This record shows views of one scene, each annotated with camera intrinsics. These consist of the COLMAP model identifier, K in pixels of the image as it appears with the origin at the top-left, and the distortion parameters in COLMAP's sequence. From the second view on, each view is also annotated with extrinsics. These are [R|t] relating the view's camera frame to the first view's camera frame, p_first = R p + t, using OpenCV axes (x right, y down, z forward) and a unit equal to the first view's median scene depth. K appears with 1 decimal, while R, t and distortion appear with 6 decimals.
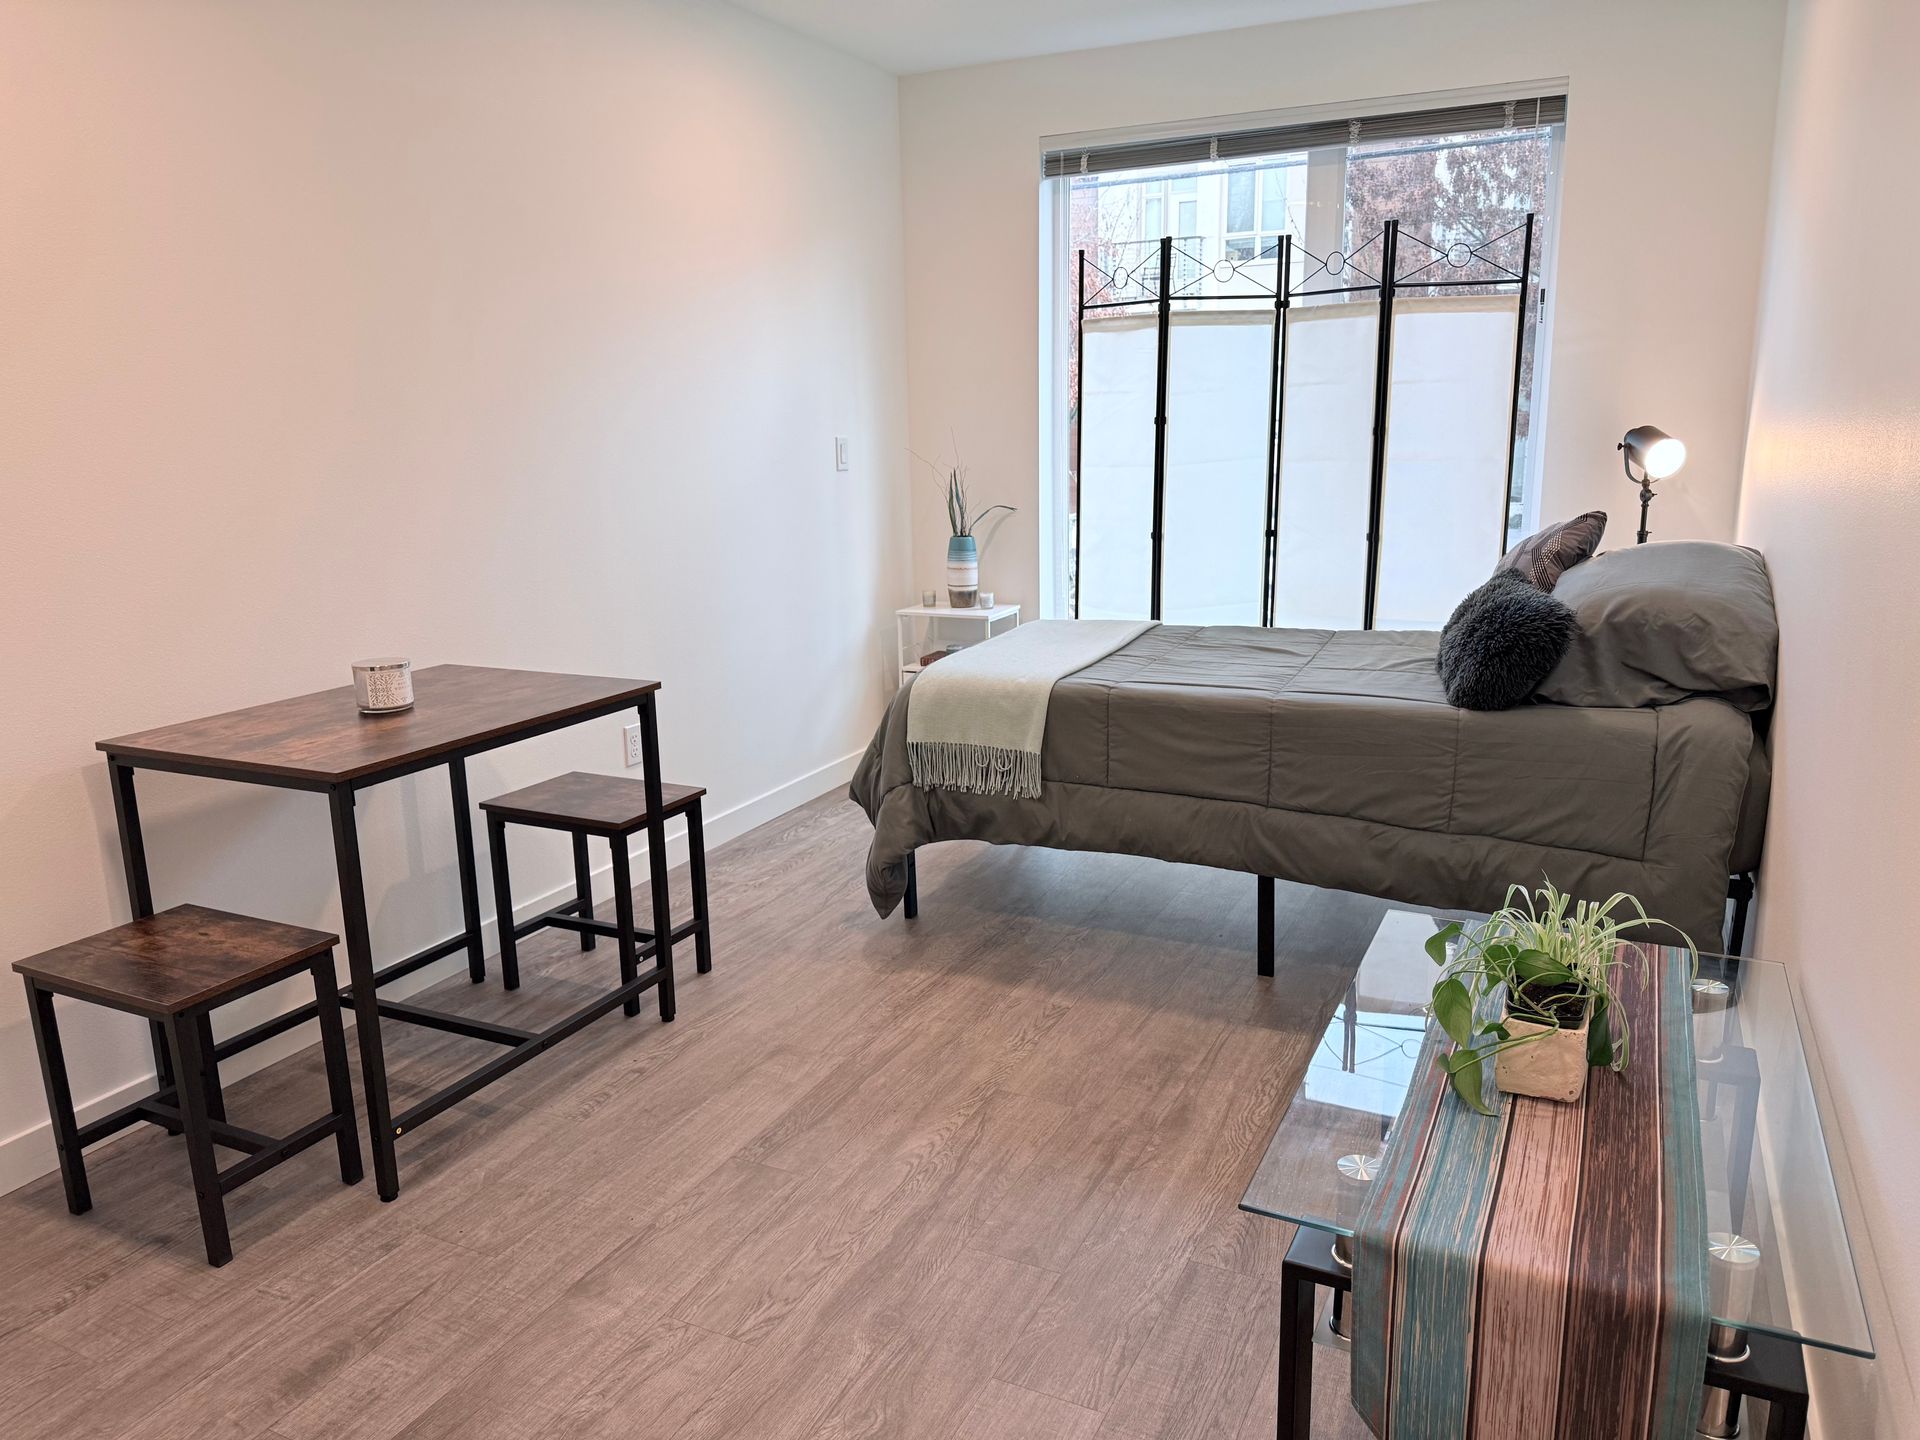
lens RADIAL K [[1362.1, 0, 958.4], [0, 1362.1, 719.5], [0, 0, 1]] dist [-0.052529, -0.000483]
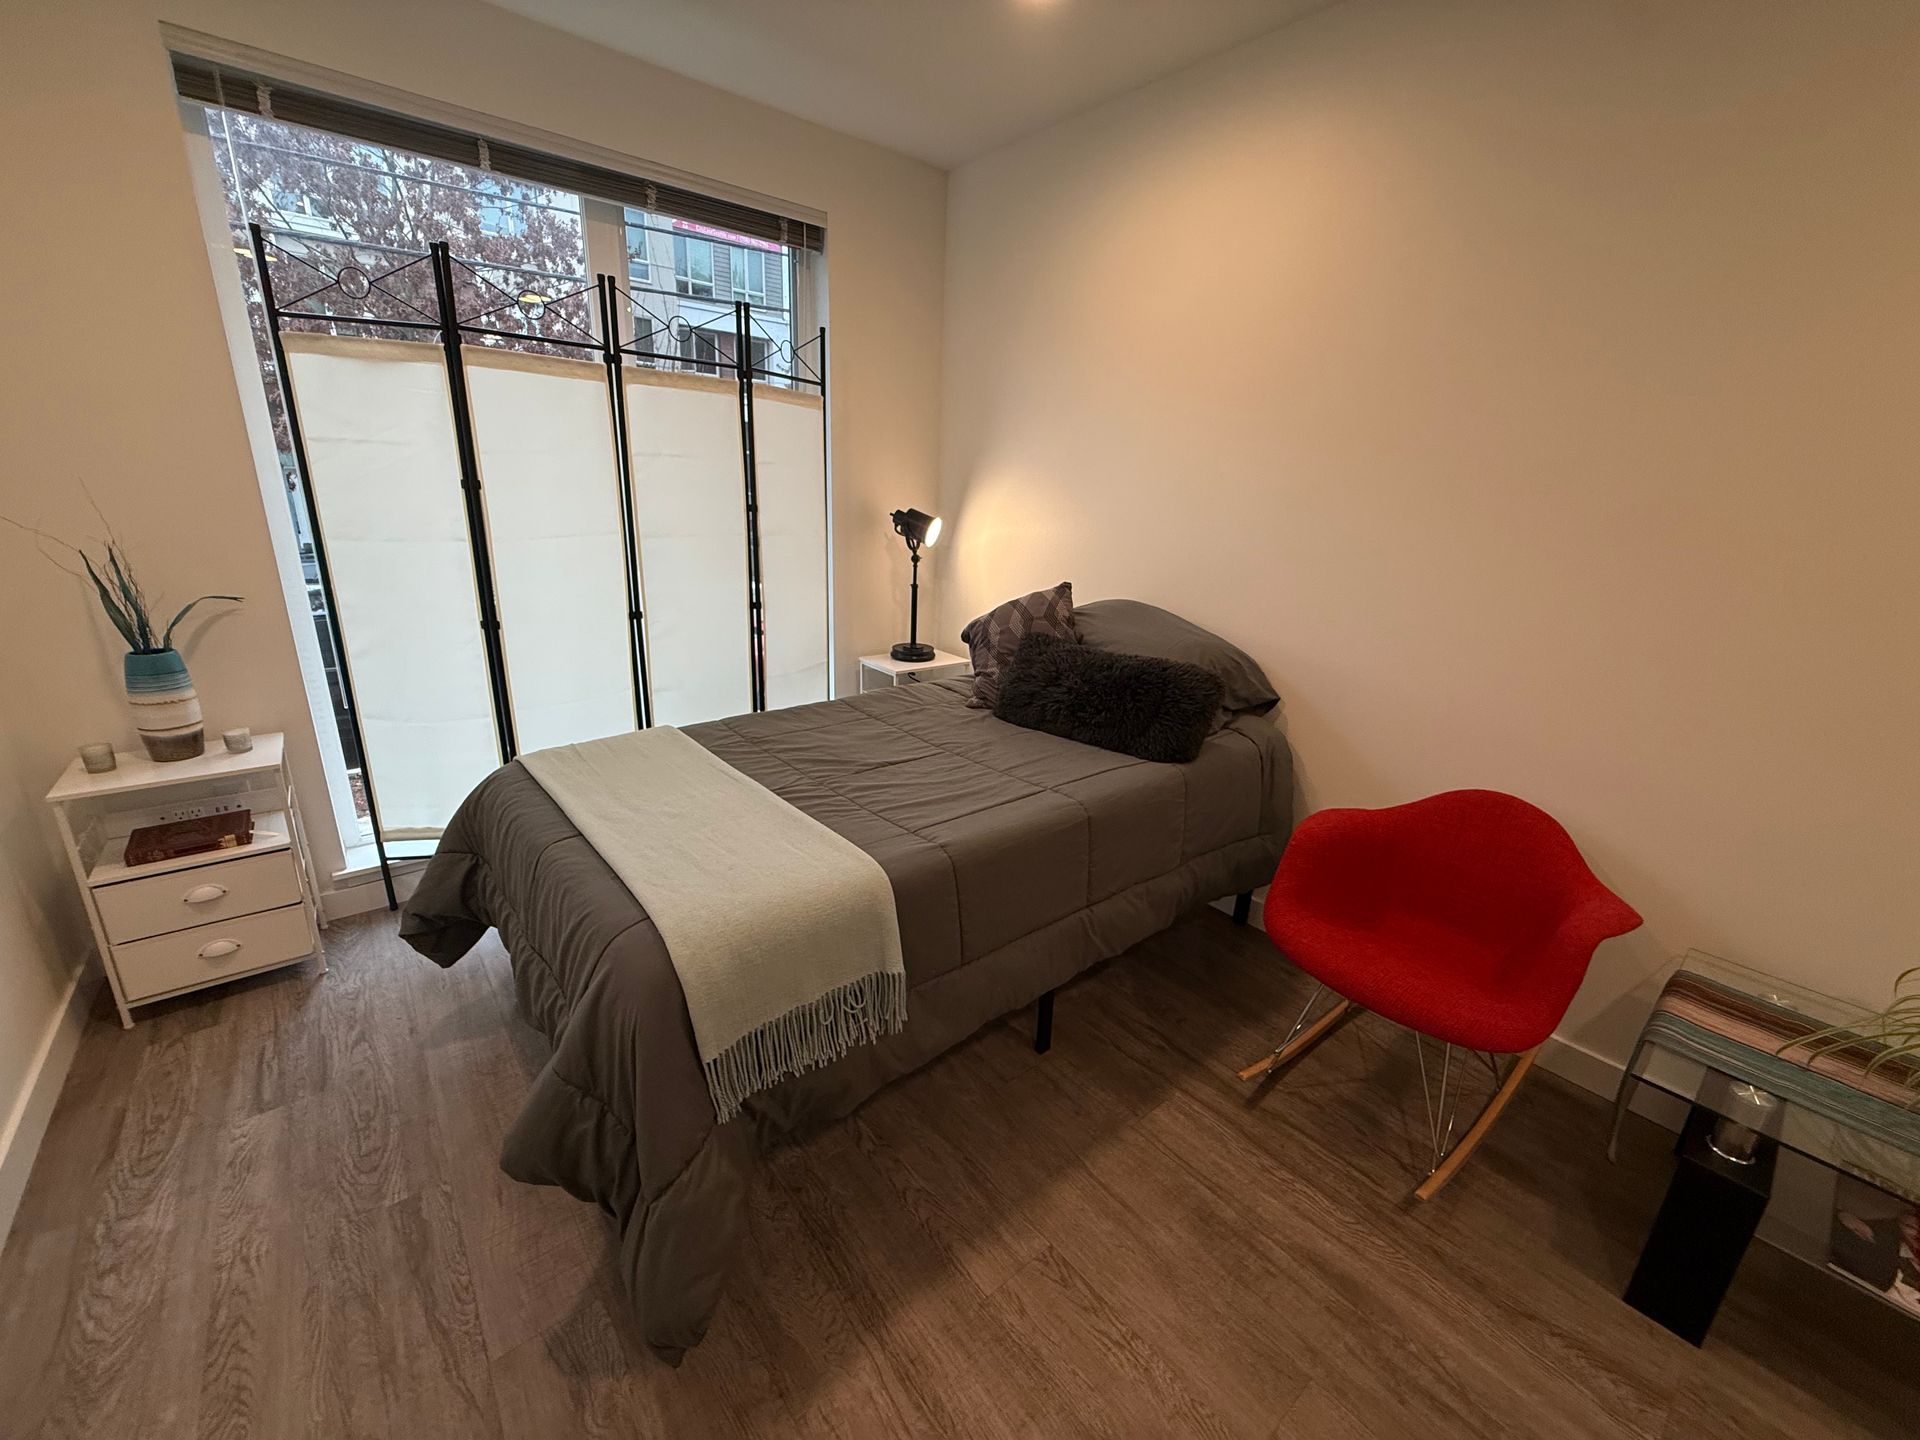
lens RADIAL K [[763.8, 0, 956.2], [0, 763.8, 737.9], [0, 0, 1]] dist [0.013354, 0.000103]
pose [[0.412868, -0.240243, 0.878534, -0.191078], [0.148650, 0.969425, 0.195240, -0.125771], [-0.898578, 0.049986, 0.435957, 0.582560]]
